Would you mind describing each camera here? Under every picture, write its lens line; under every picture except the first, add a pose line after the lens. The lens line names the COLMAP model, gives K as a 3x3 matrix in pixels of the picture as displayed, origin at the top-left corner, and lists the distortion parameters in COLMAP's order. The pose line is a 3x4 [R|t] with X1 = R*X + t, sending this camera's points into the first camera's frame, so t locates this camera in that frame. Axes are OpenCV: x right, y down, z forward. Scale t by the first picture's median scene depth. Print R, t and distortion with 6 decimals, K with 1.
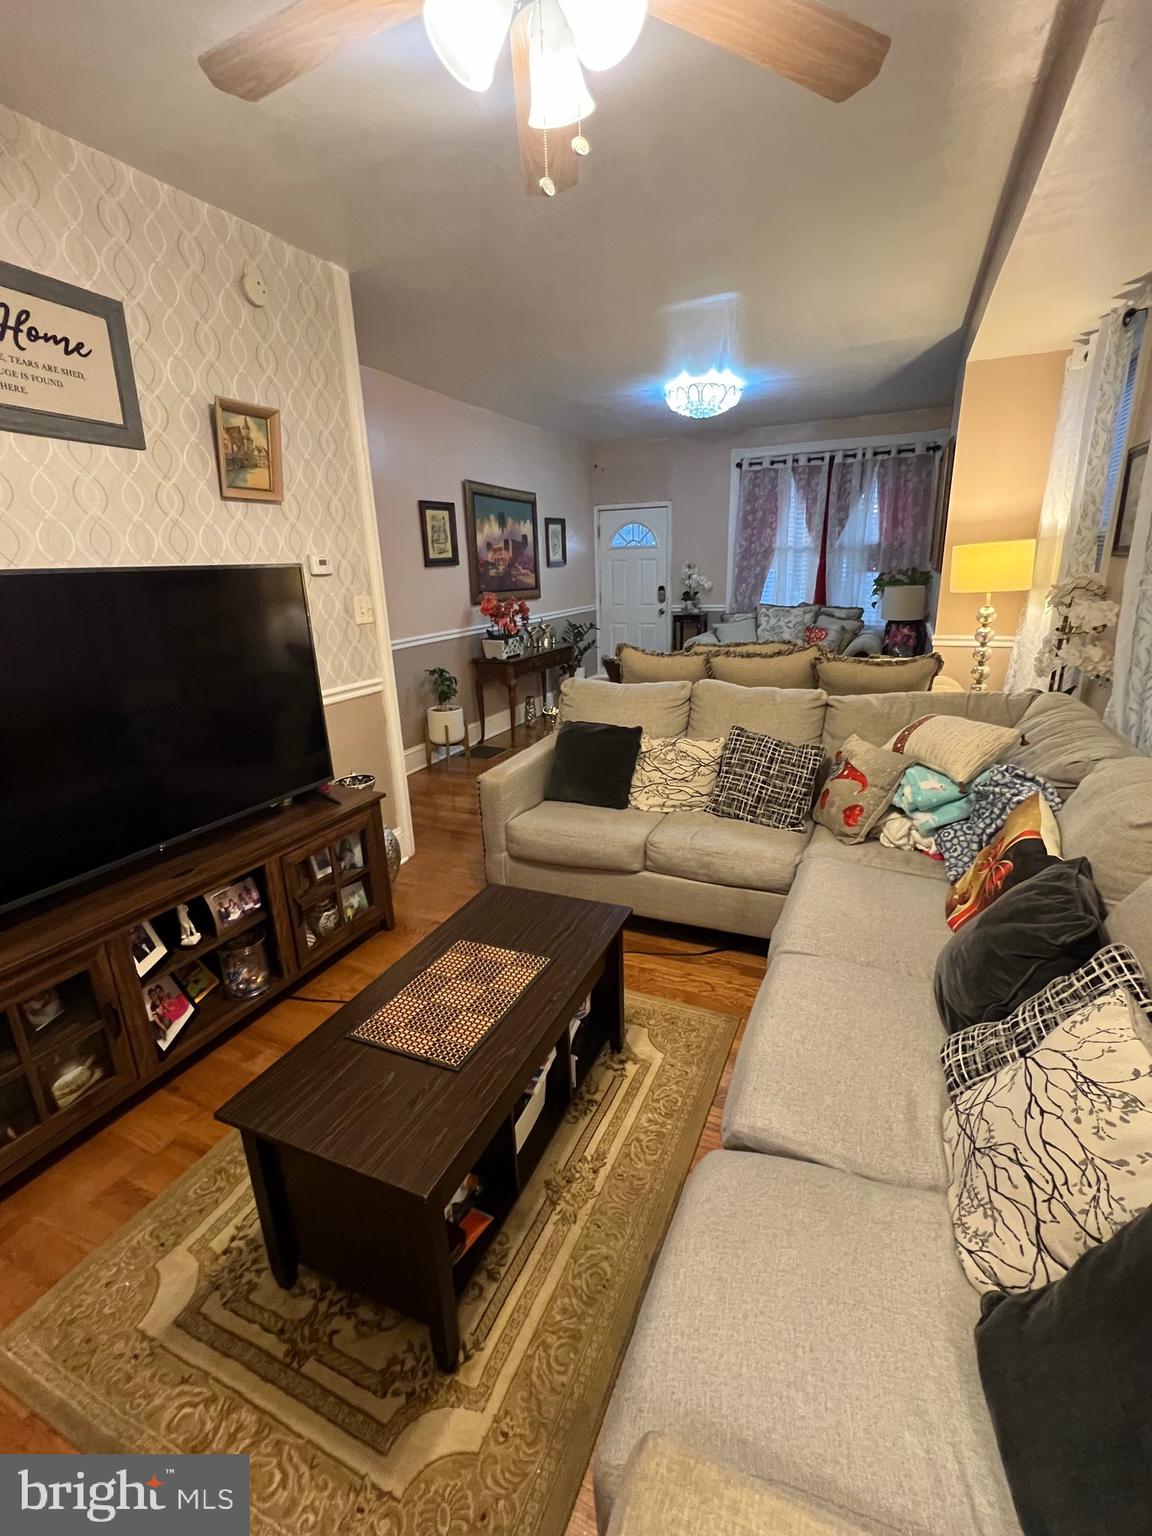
lens RADIAL K [[680.7, 0, 575.1], [0, 680.7, 766.8], [0, 0, 1]] dist [-0.002139, 0.000399]
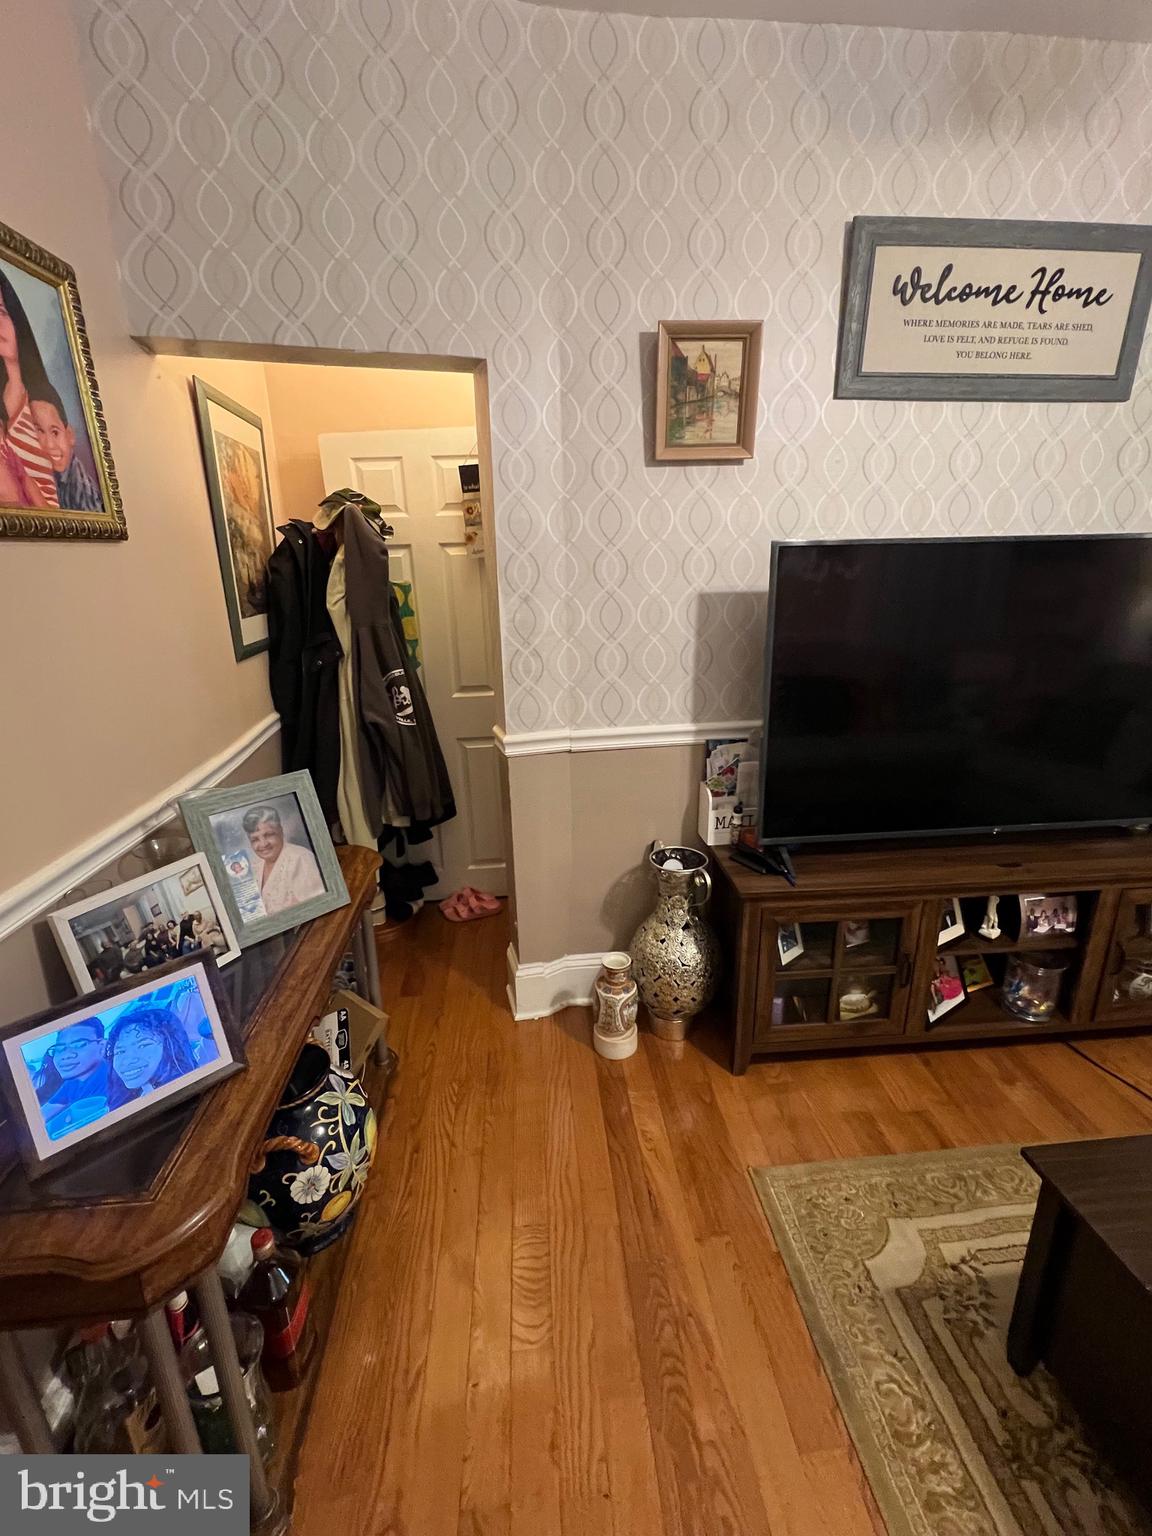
lens RADIAL K [[680.7, 0, 569.4], [0, 680.7, 765.8], [0, 0, 1]] dist [-0.002139, 0.000399]
pose [[0.480998, 0.279381, -0.831016, -0.123566], [-0.245992, 0.952798, 0.177942, 0.008201], [0.841504, 0.118834, 0.527020, -0.022544]]
